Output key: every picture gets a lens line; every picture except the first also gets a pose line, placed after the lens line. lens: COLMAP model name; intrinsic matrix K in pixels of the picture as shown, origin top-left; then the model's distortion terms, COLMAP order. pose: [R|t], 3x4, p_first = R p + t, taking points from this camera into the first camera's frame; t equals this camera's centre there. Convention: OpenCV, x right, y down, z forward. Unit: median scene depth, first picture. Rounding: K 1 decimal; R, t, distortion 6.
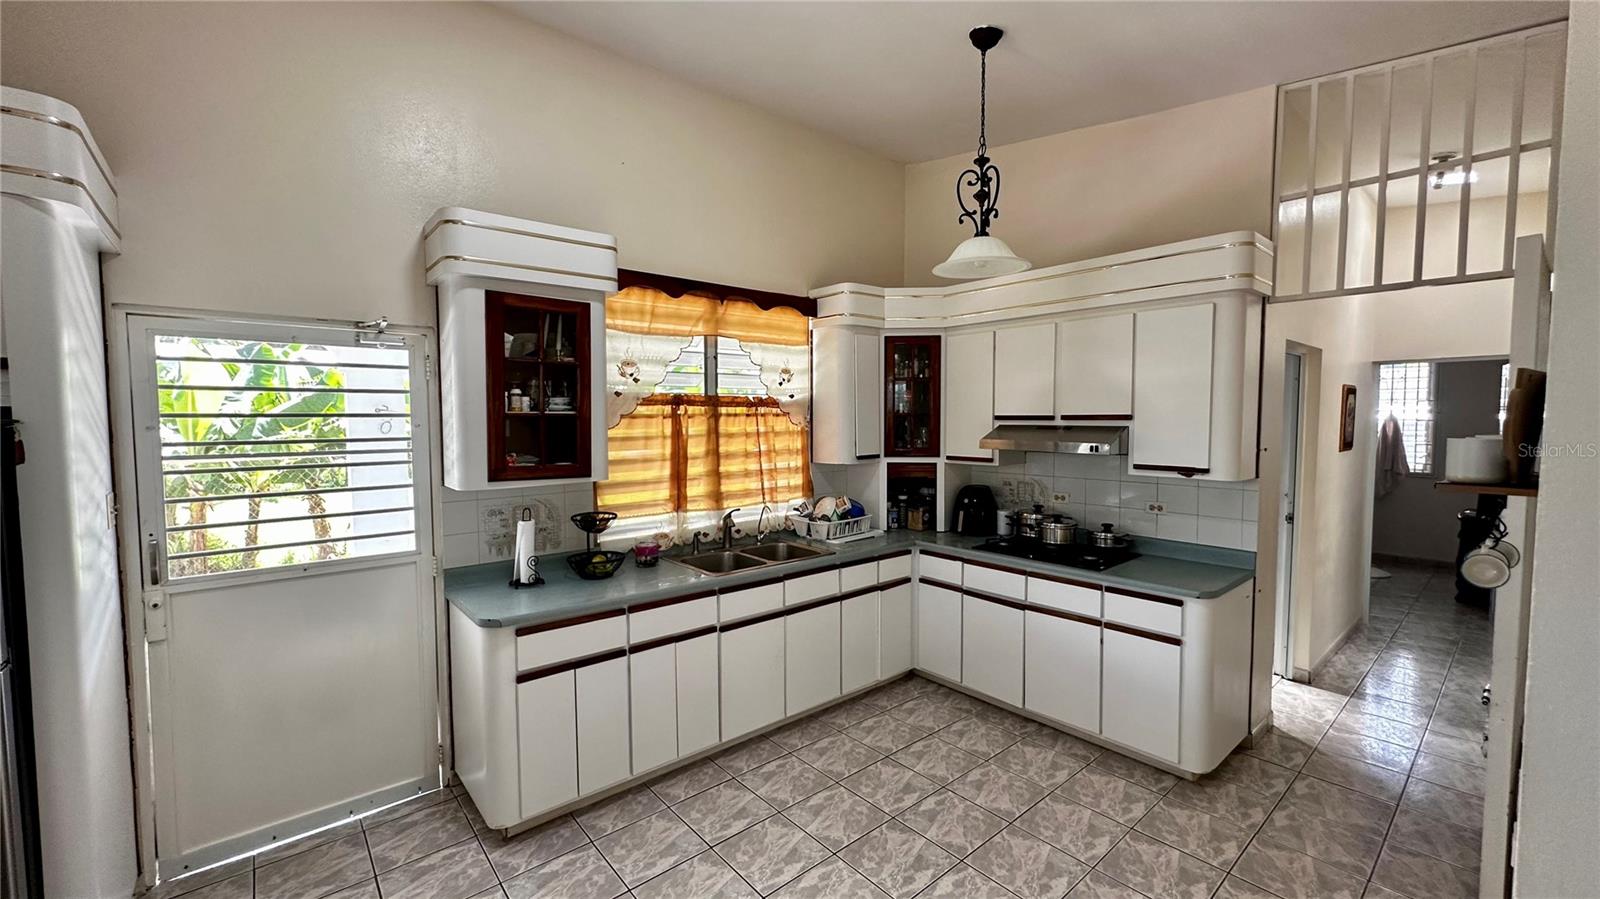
lens RADIAL K [[632.0, 0, 800.0], [0, 632.0, 449.5], [0, 0, 1]] dist [-0.000805, -0.000103]
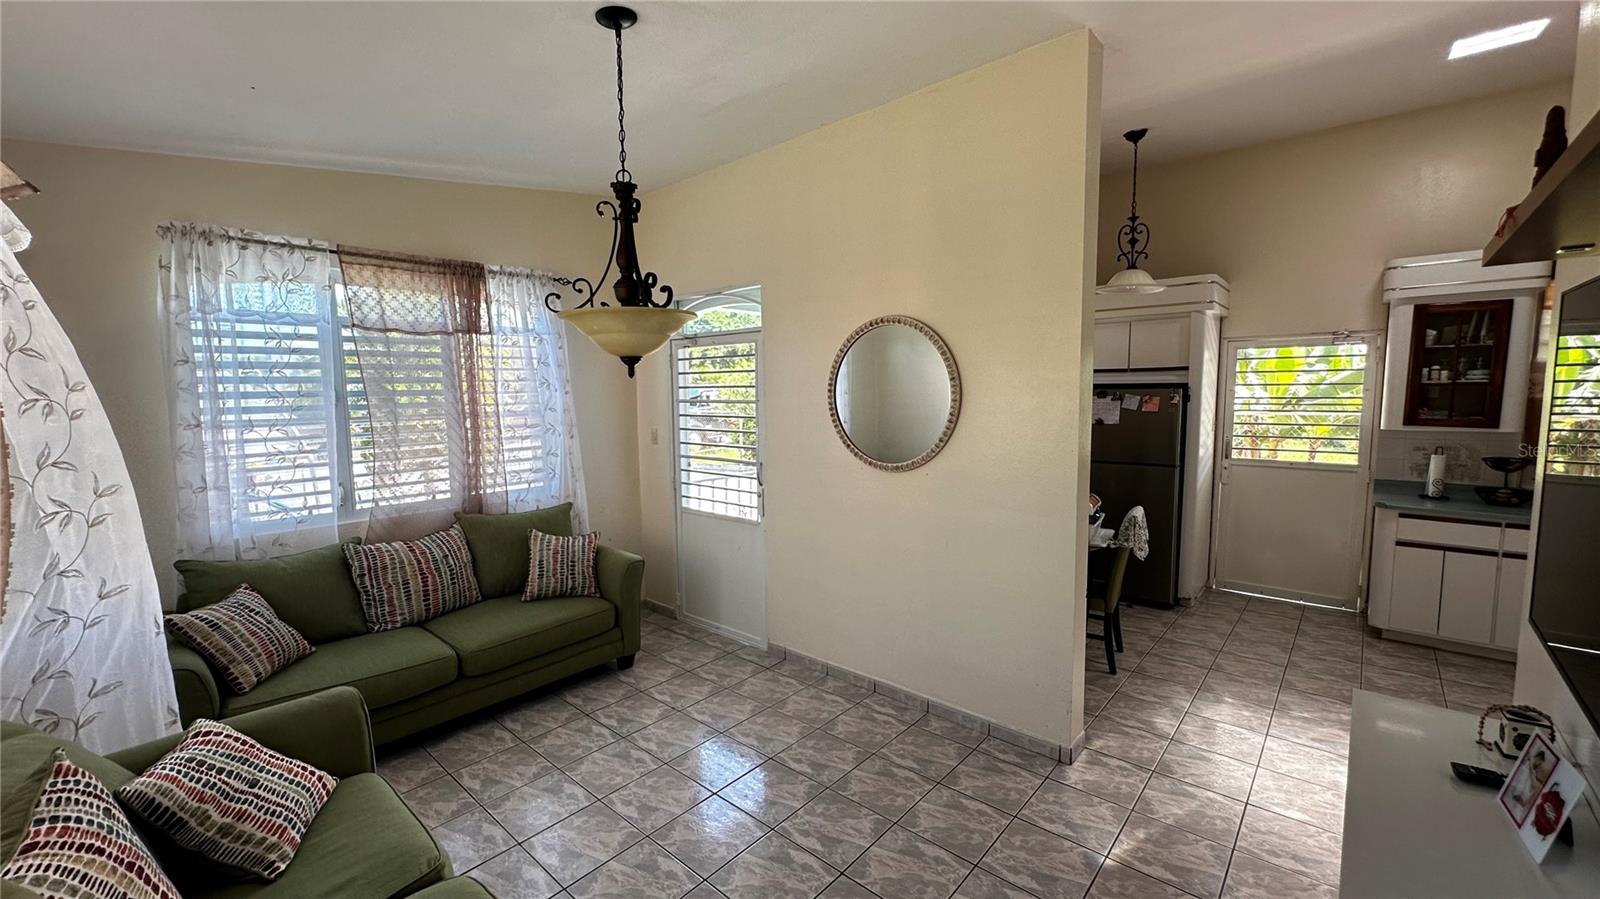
lens RADIAL K [[637.8, 0, 800.0], [0, 637.8, 449.5], [0, 0, 1]] dist [0.000185, 0.000014]
pose [[0.139253, 0.096898, -0.985505, 0.881695], [-0.042299, 0.994875, 0.091842, 0.027592], [0.989353, 0.028897, 0.142638, -0.730037]]
